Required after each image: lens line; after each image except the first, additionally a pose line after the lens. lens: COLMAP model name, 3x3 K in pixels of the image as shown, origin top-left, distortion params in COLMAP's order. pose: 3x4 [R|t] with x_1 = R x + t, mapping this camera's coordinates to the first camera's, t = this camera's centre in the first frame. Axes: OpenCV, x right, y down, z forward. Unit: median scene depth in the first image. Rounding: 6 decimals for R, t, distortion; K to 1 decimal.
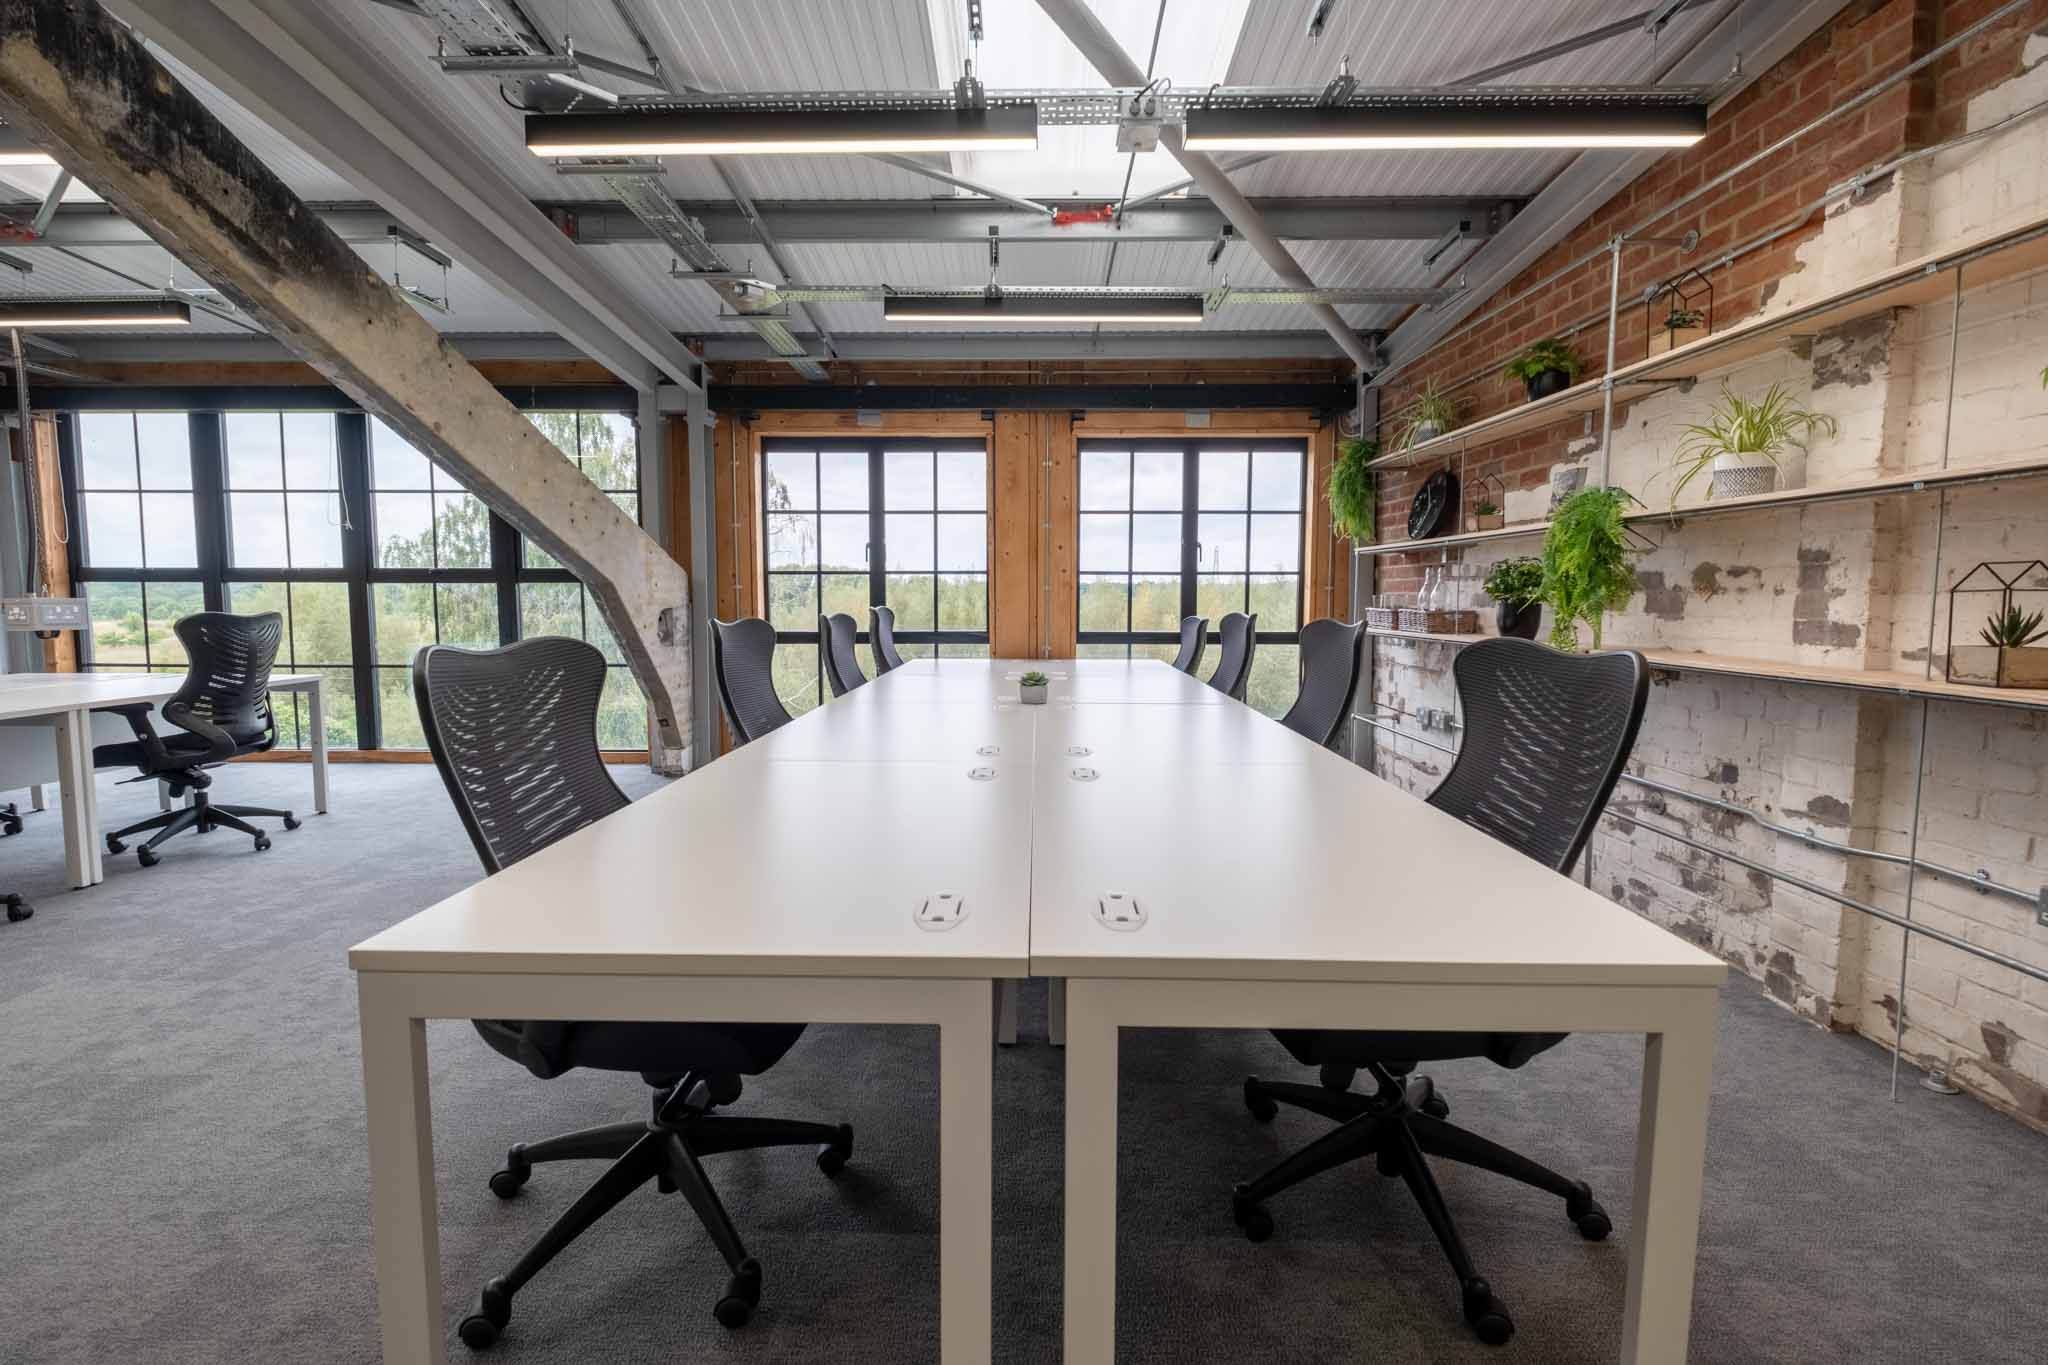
lens RADIAL K [[890.1, 0, 1022.7], [0, 890.1, 668.4], [0, 0, 1]] dist [0.001636, -0.003468]
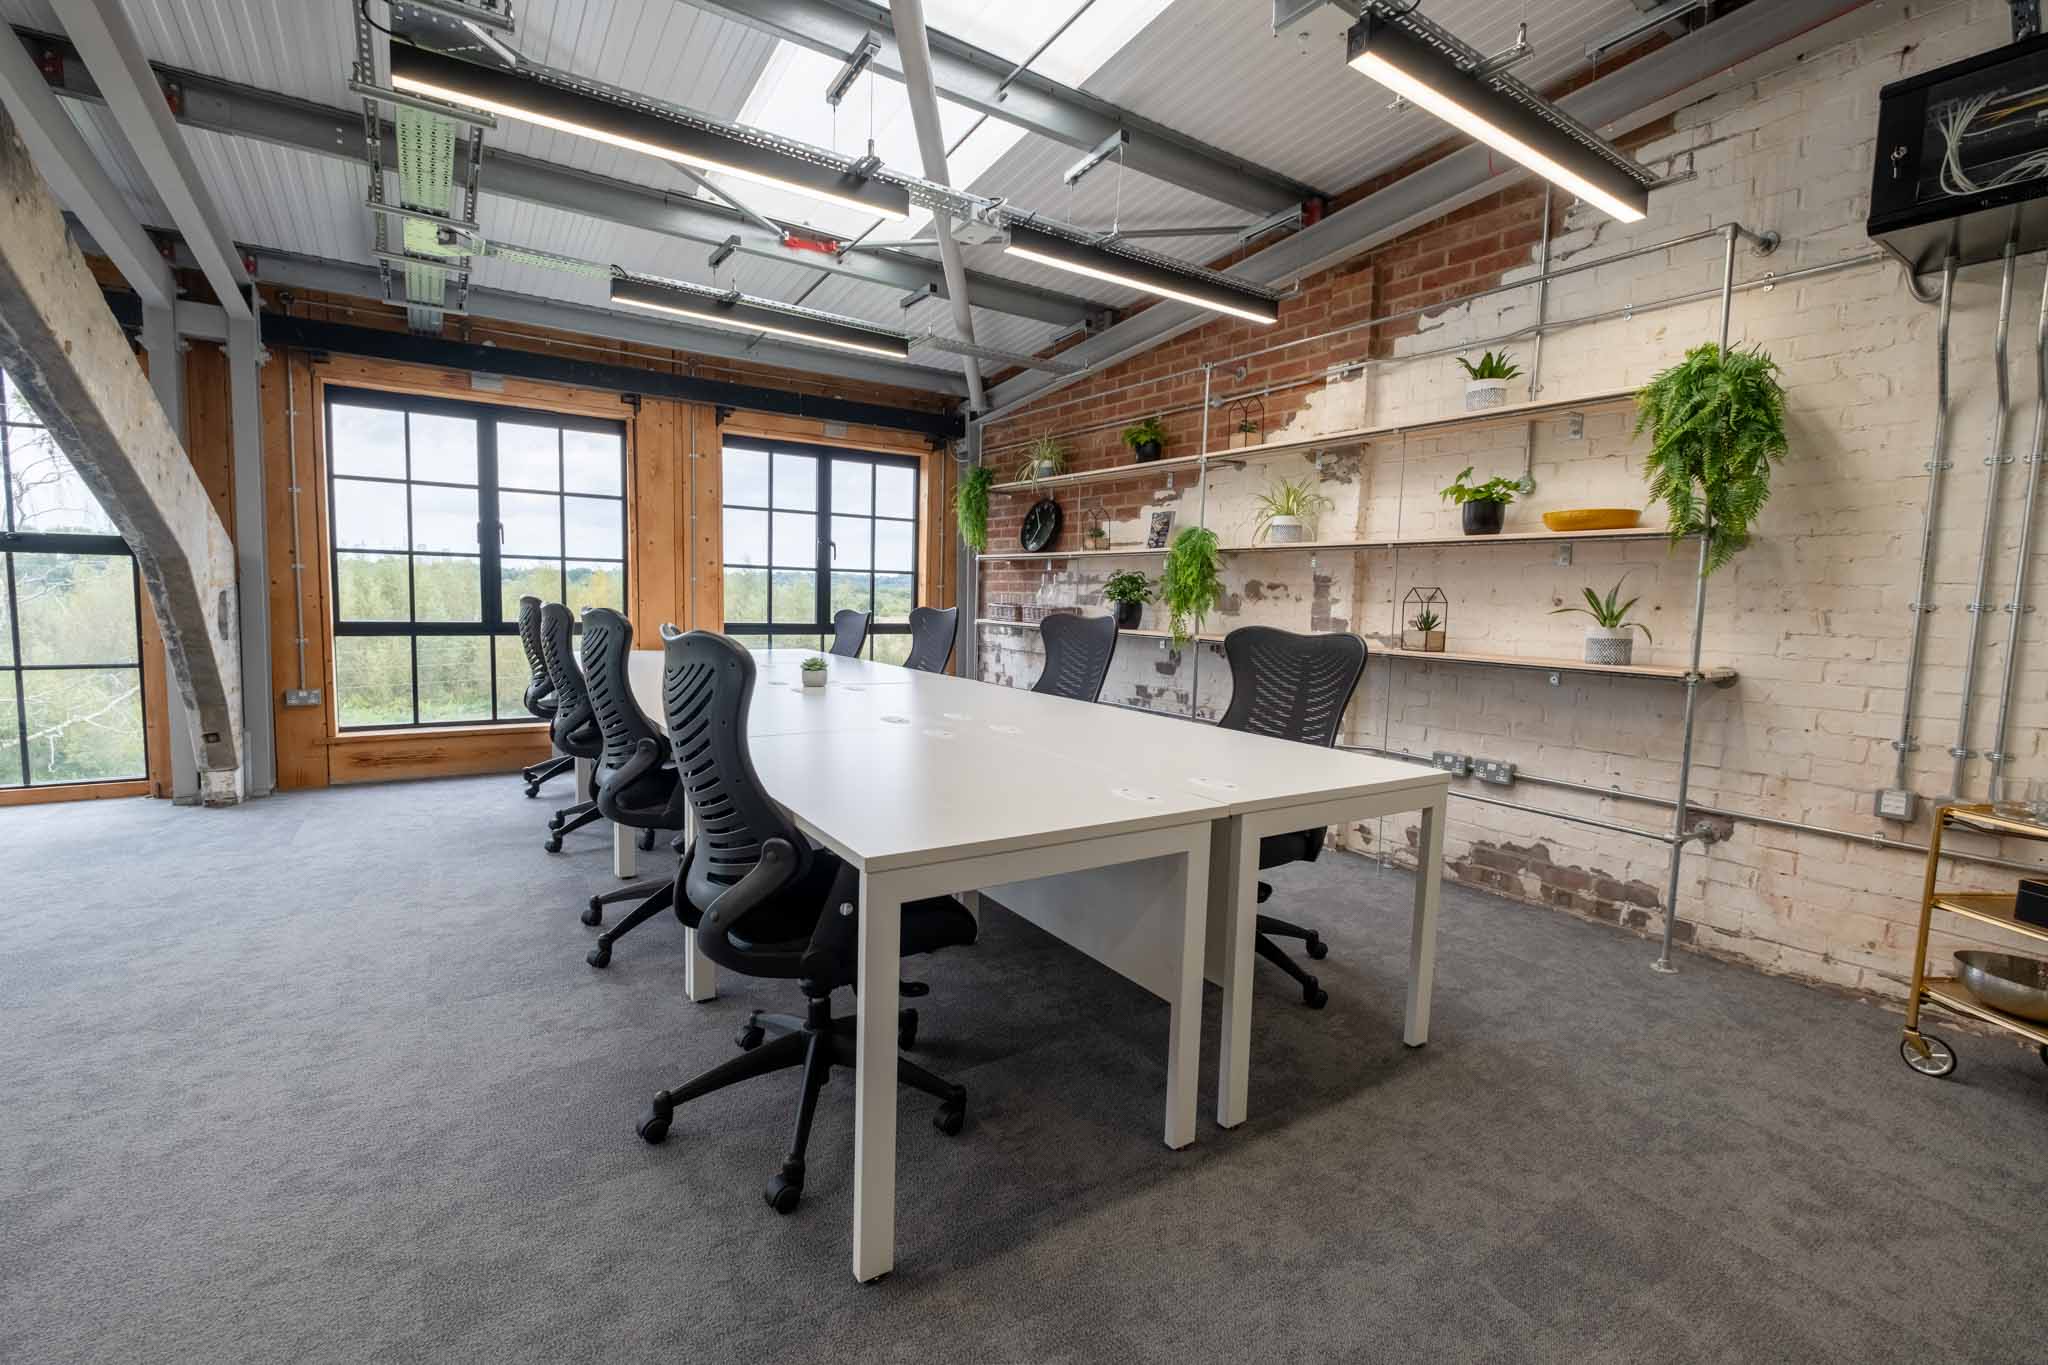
lens RADIAL K [[885.9, 0, 1023.0], [0, 885.9, 678.2], [0, 0, 1]] dist [0.001754, -0.003666]
pose [[0.826820, -0.031867, 0.561563, -0.348612], [0.020928, 0.999445, 0.025902, 0.005142], [-0.562077, -0.009664, 0.827028, -0.059495]]
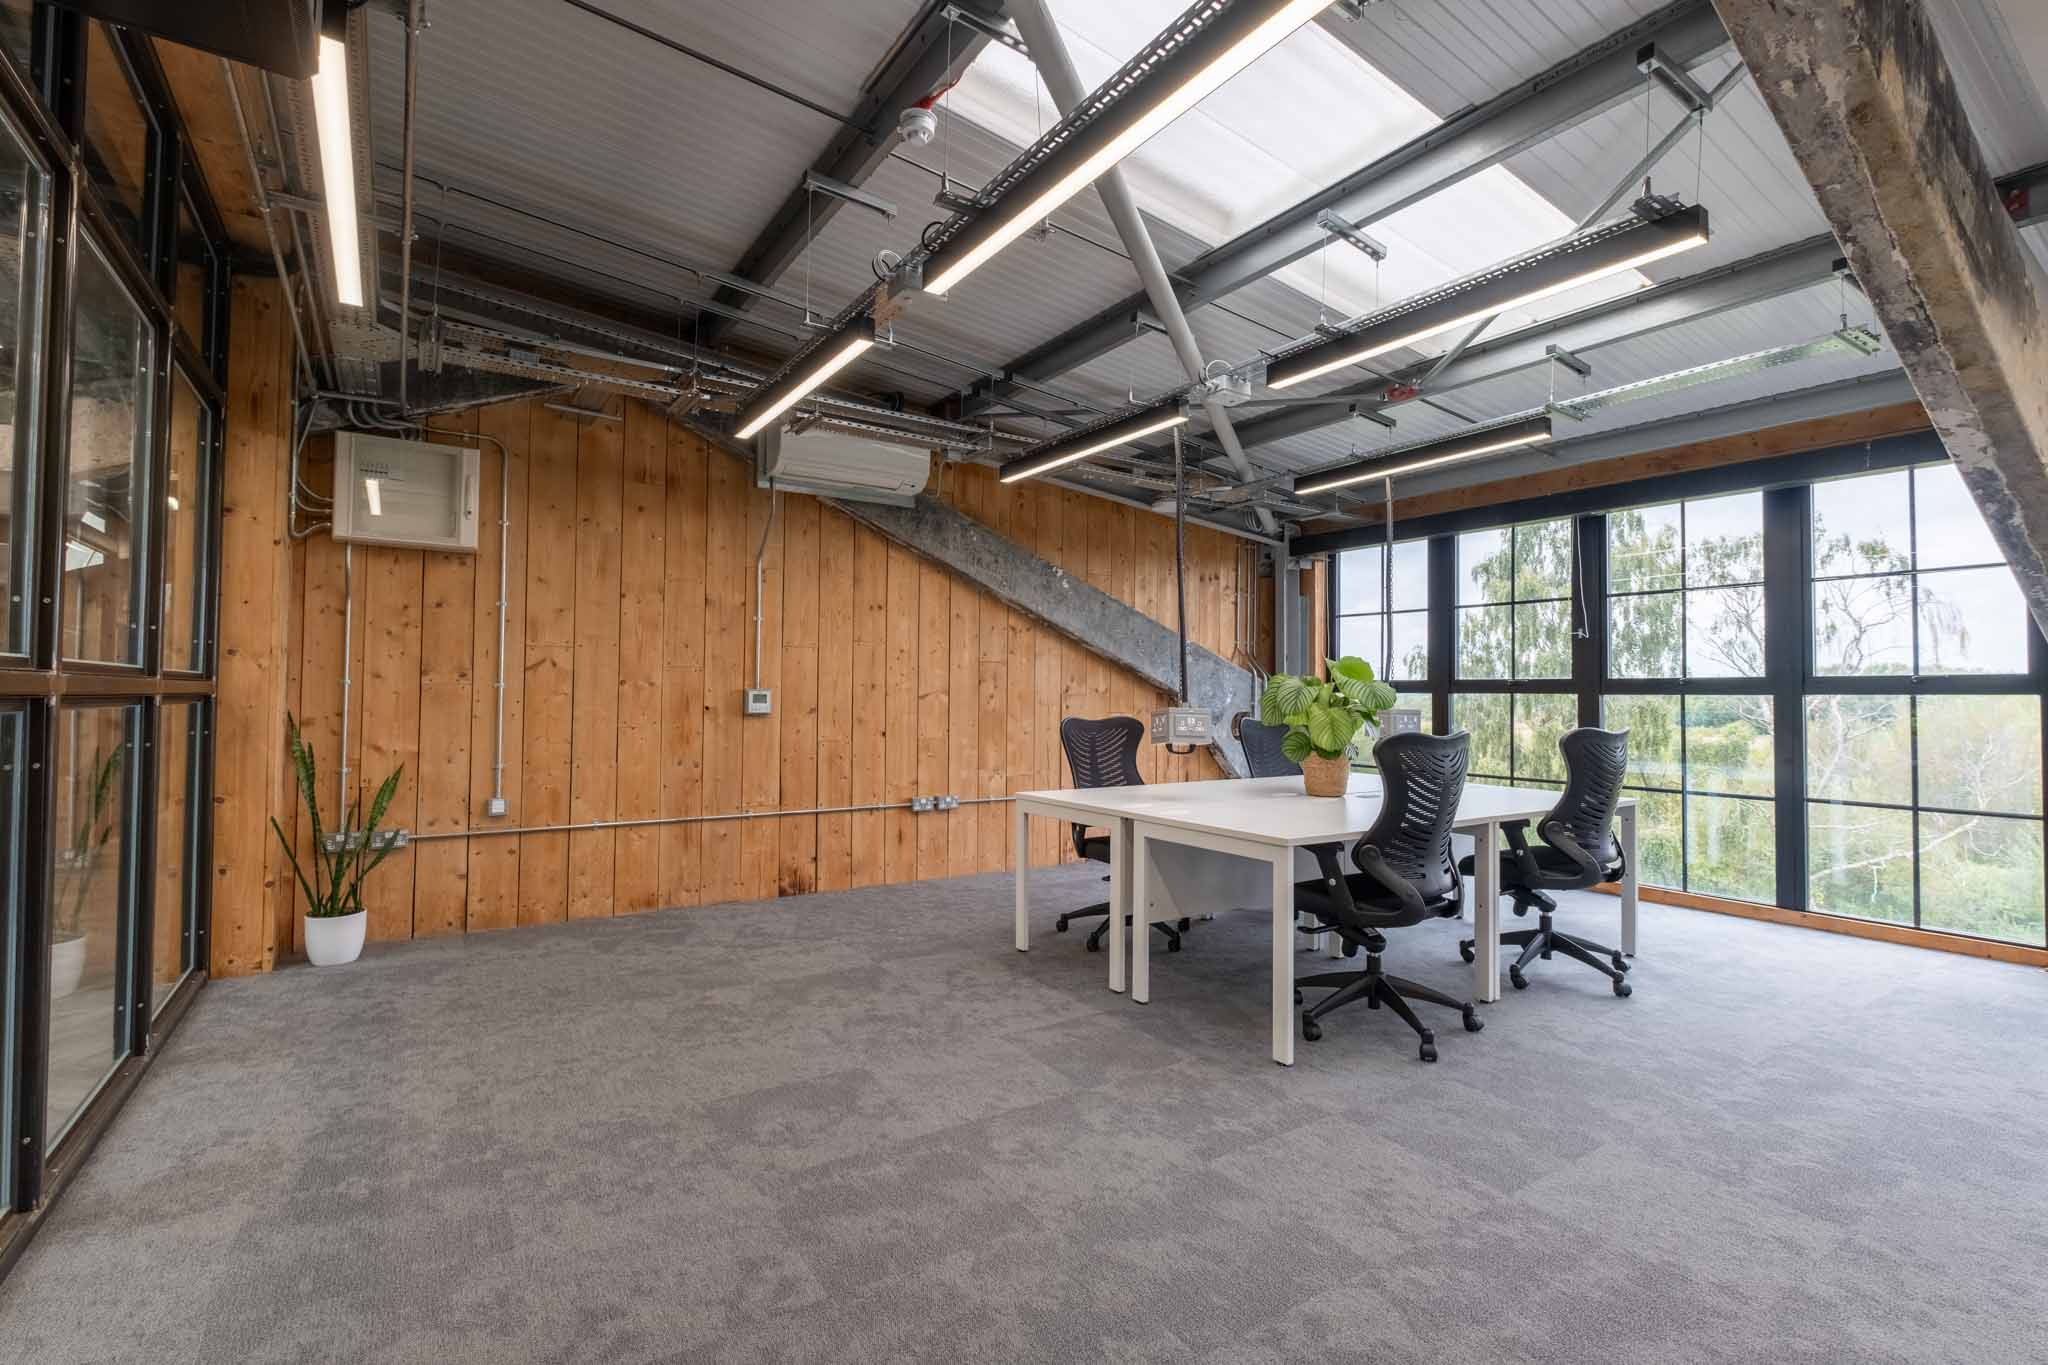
lens RADIAL K [[917.7, 0, 1021.9], [0, 917.7, 676.6], [0, 0, 1]] dist [0.006442, -0.006545]
pose [[0.560719, -0.014446, -0.827880, -0.439609], [-0.076285, 0.994694, -0.069024, -0.004542], [0.824485, 0.101858, 0.556642, -0.038917]]
